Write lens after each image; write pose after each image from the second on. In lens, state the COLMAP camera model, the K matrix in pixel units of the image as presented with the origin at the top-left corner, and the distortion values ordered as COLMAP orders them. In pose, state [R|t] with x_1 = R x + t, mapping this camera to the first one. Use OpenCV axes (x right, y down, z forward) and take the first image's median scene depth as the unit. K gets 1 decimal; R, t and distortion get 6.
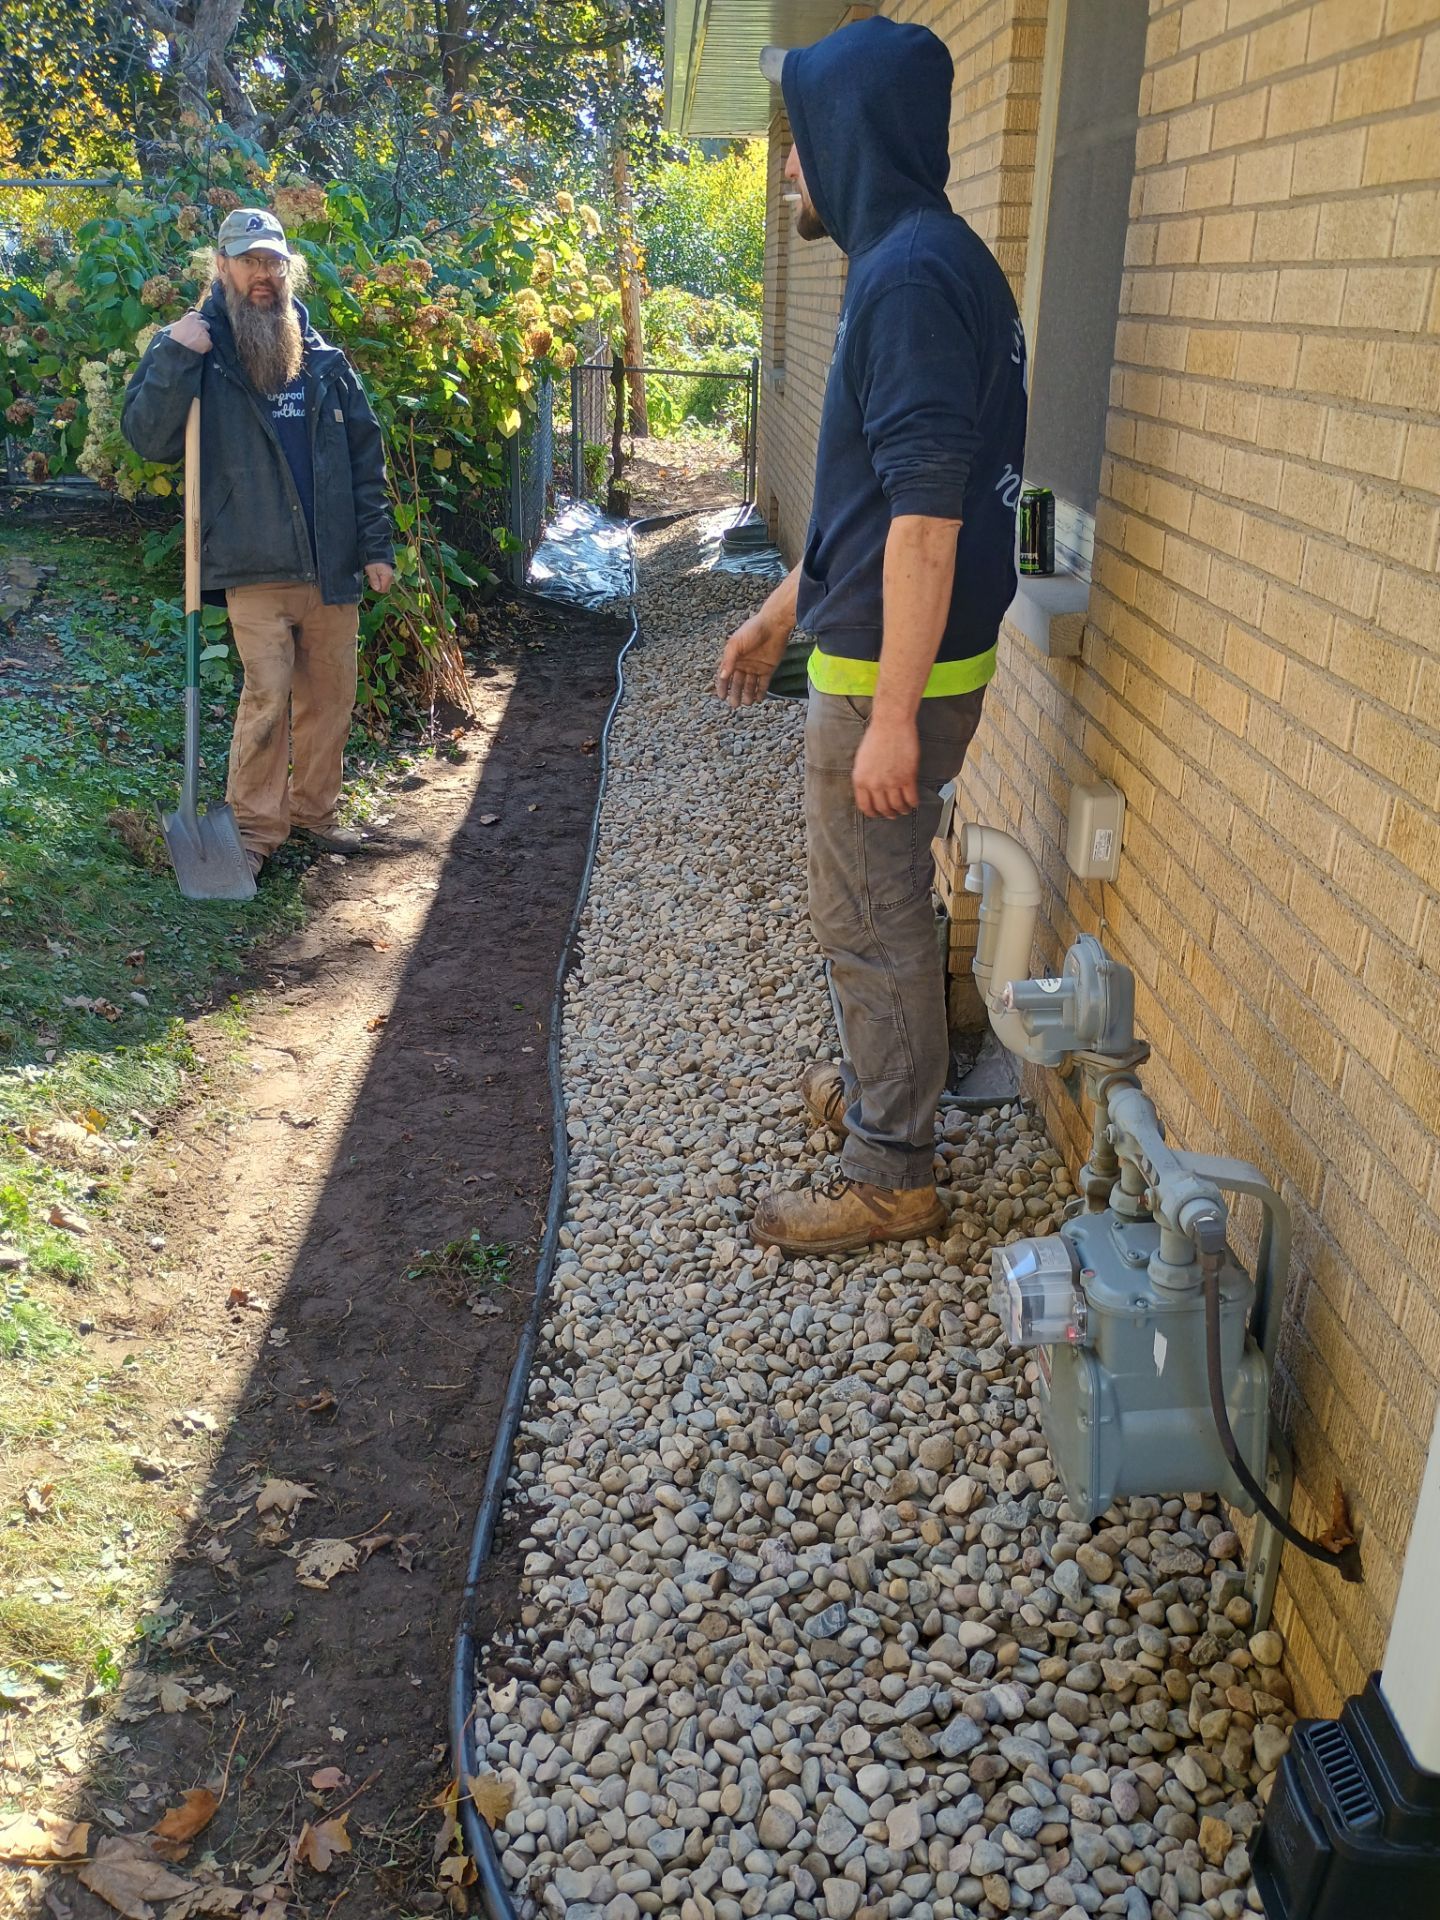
lens RADIAL K [[1680.0, 0, 721.5], [0, 1680.0, 975.5], [0, 0, 1]] dist [0.064585, -0.081075]
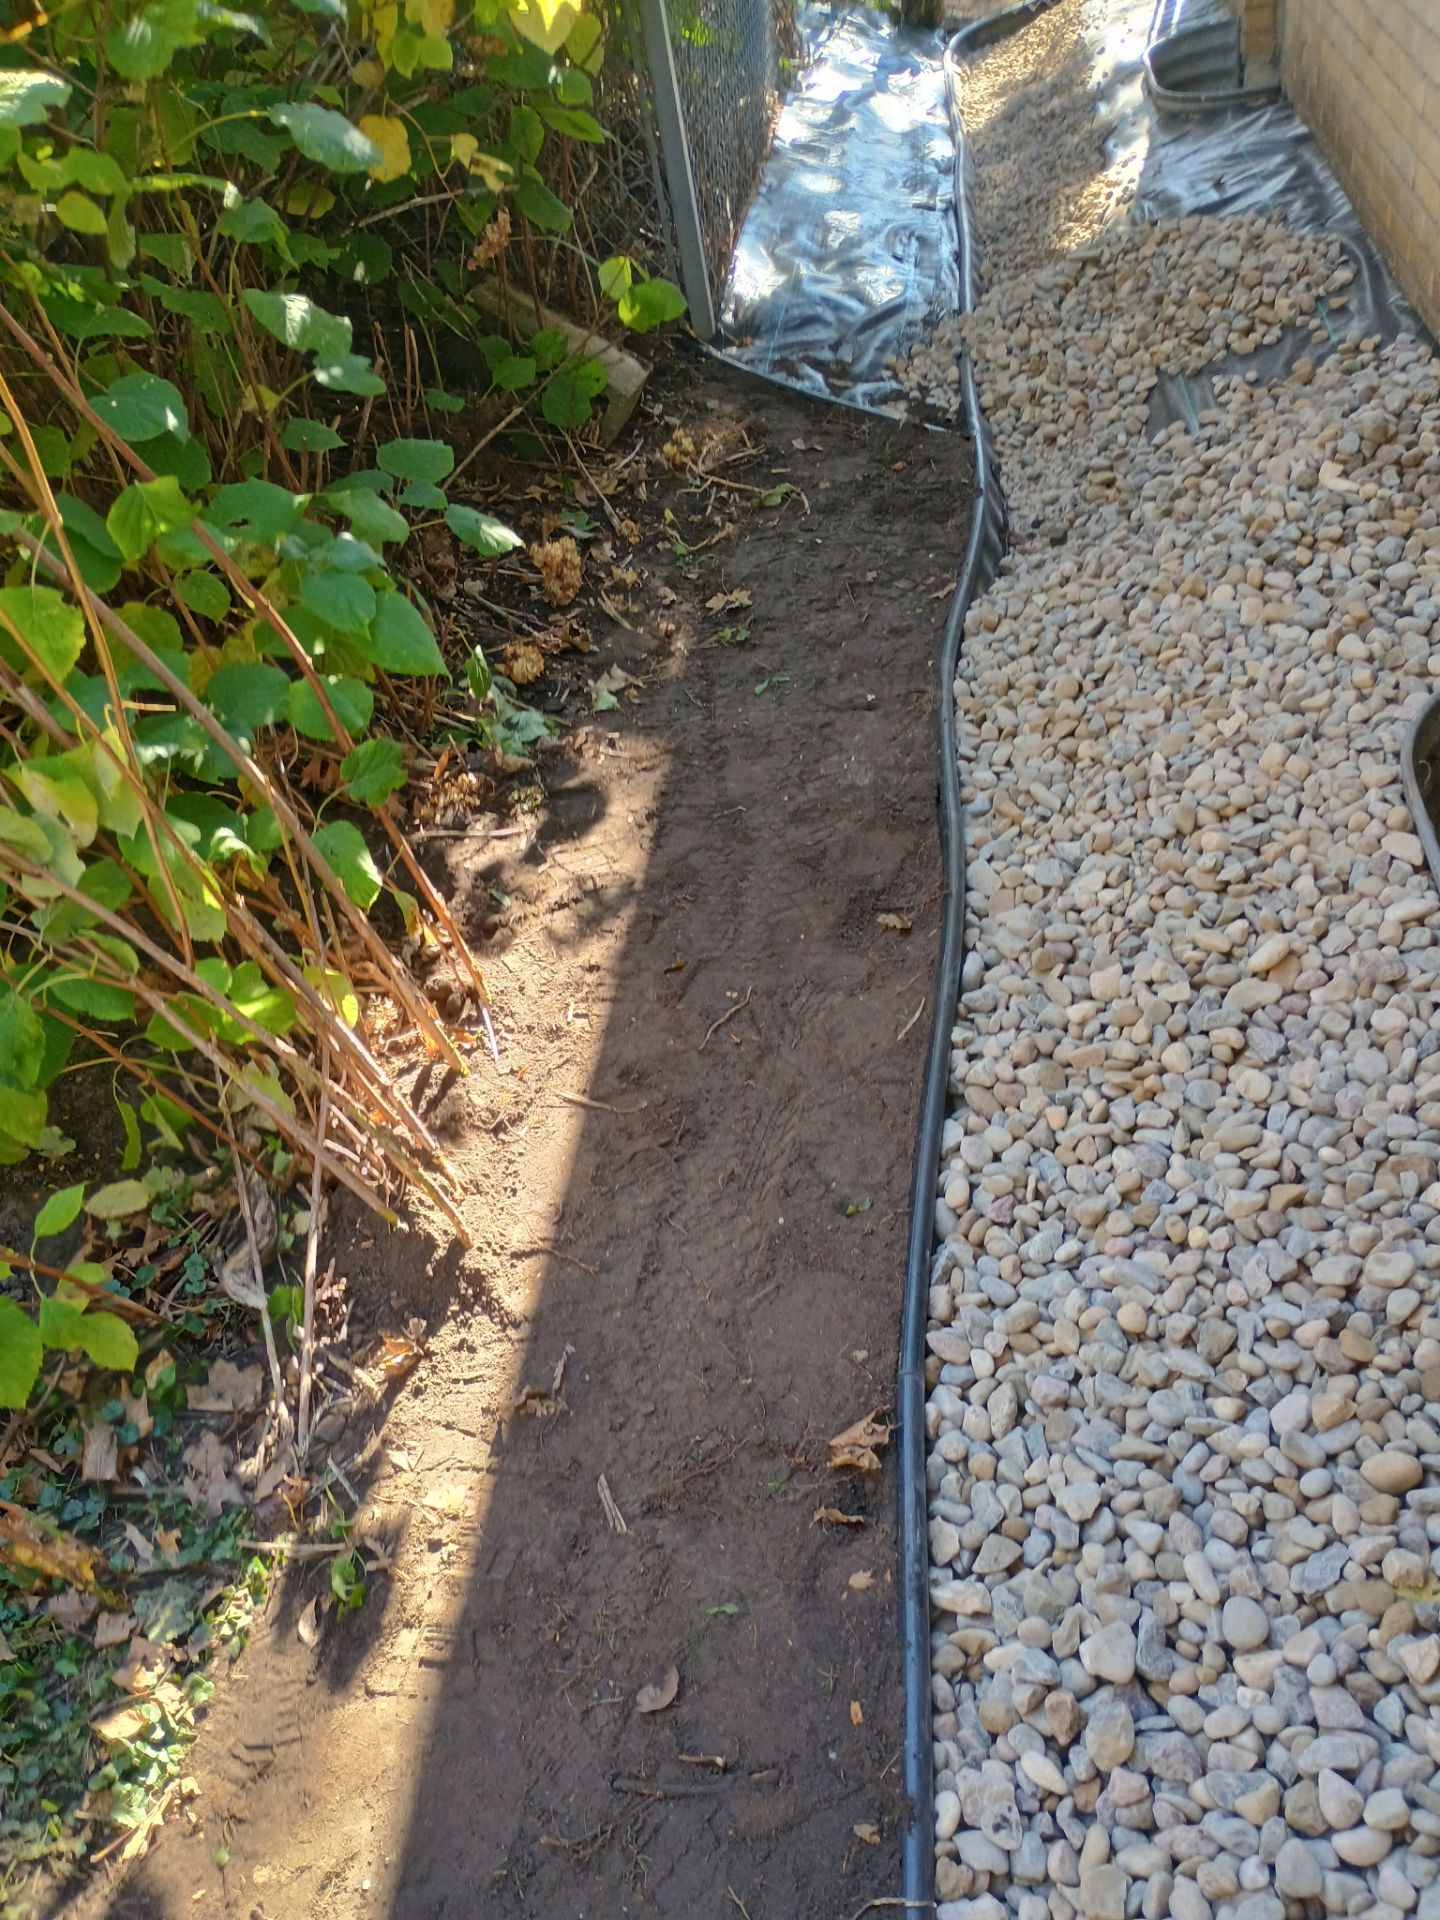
lens RADIAL K [[1686.0, 0, 720.0], [0, 1686.0, 960.0], [0, 0, 1]] dist [0.063989, -0.079320]
pose [[0.973705, -0.050205, -0.222210, -0.076981], [0.112195, 0.954602, 0.275949, -0.589867], [0.198269, -0.293624, 0.935134, 1.603899]]
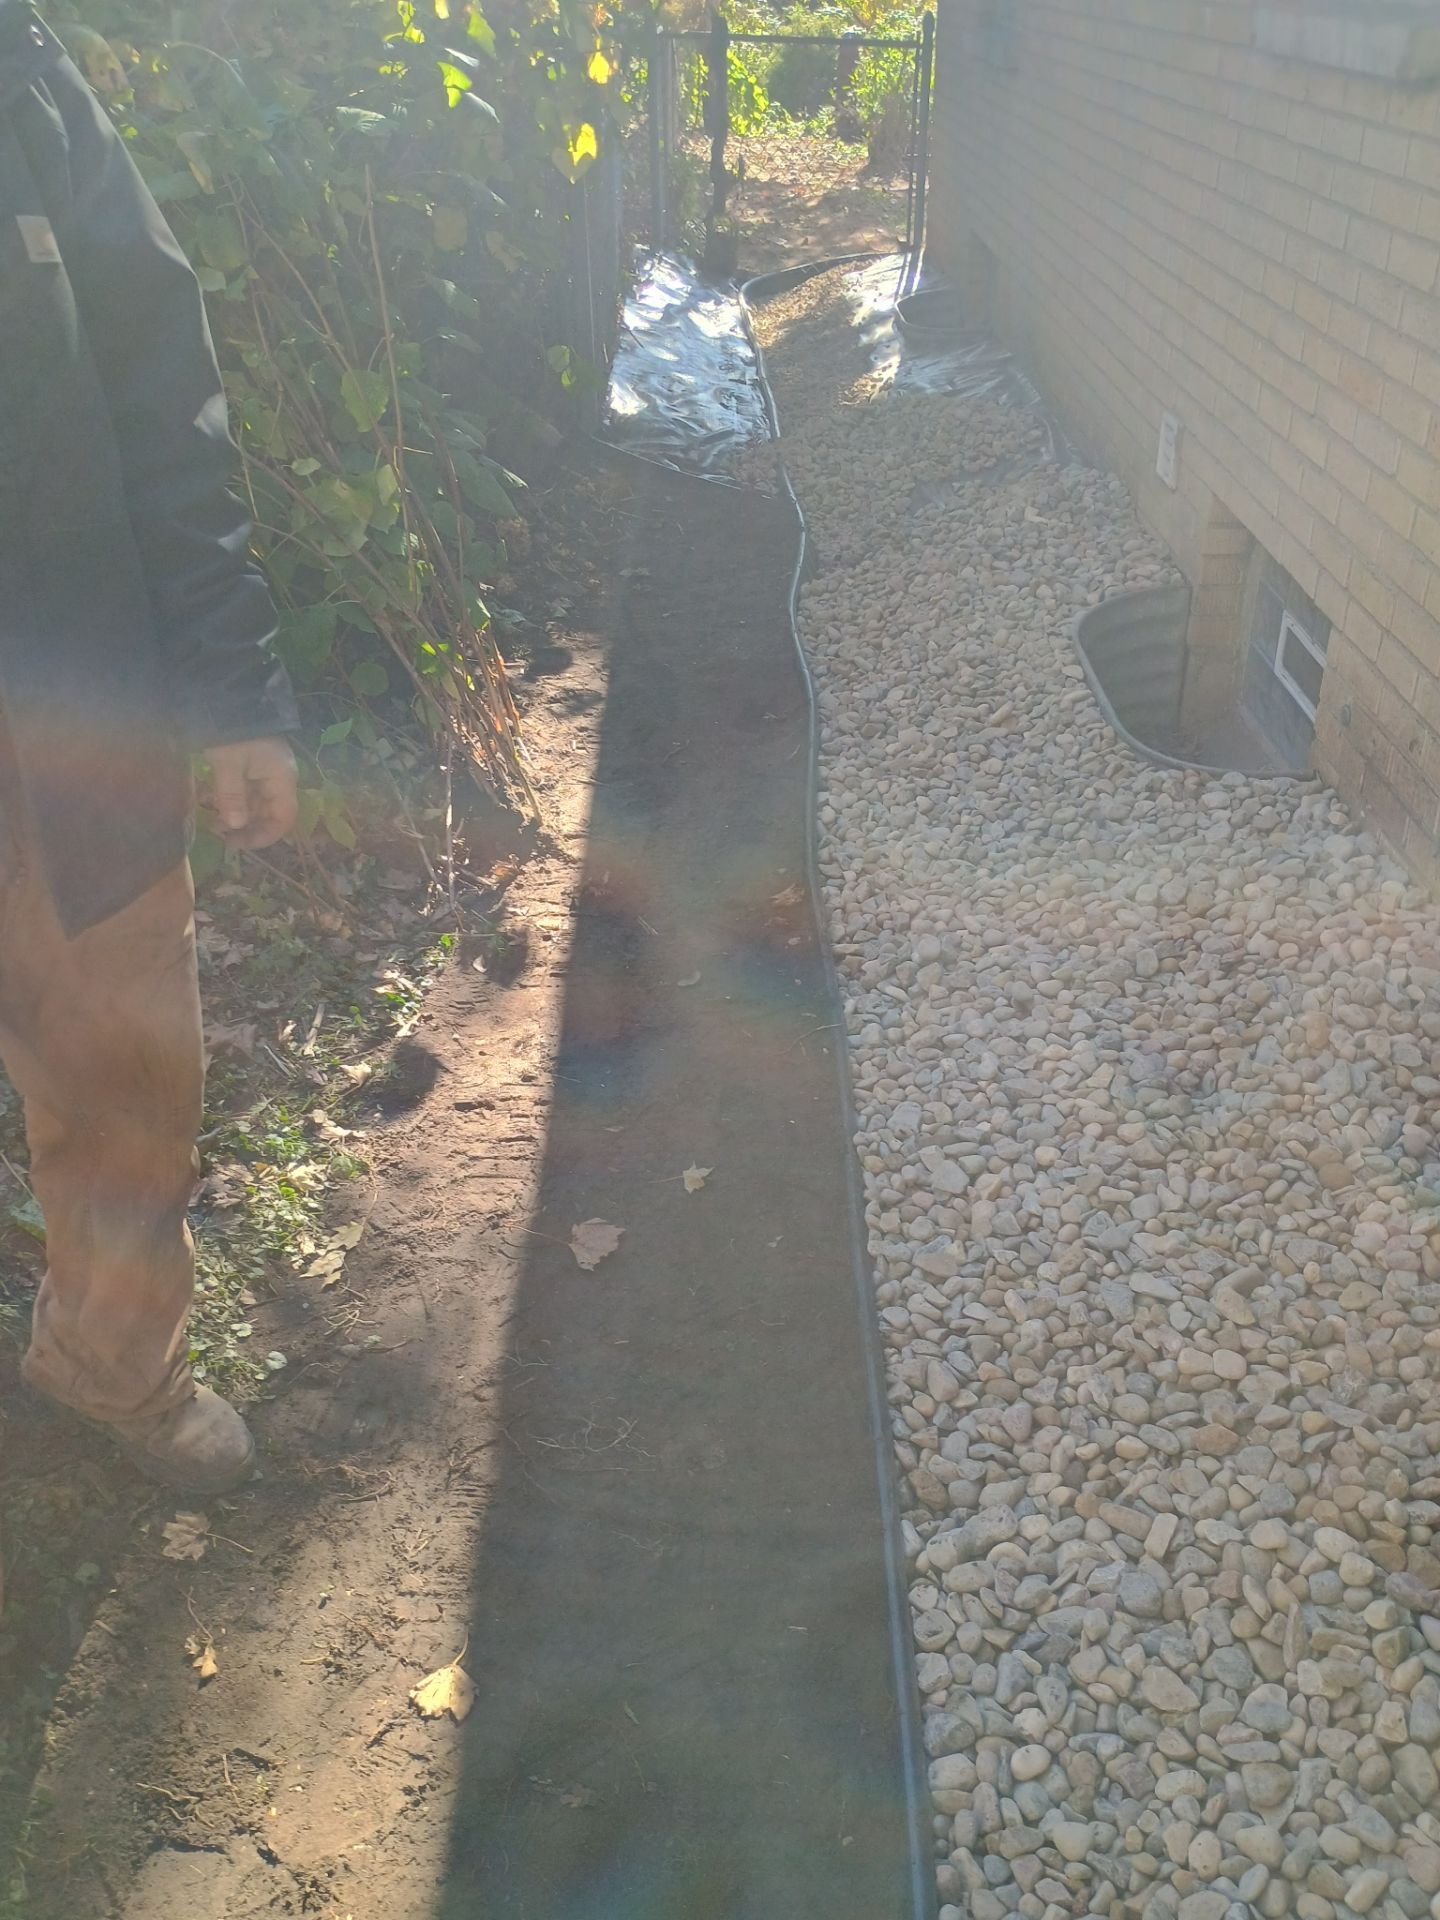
lens RADIAL K [[1694.8, 0, 752.0], [0, 1694.8, 1007.2], [0, 0, 1]] dist [0.061124, -0.067904]
pose [[0.999711, -0.016556, -0.017445, -0.166254], [0.019253, 0.985602, 0.167982, -0.388775], [0.014413, -0.168269, 0.985636, 1.100325]]
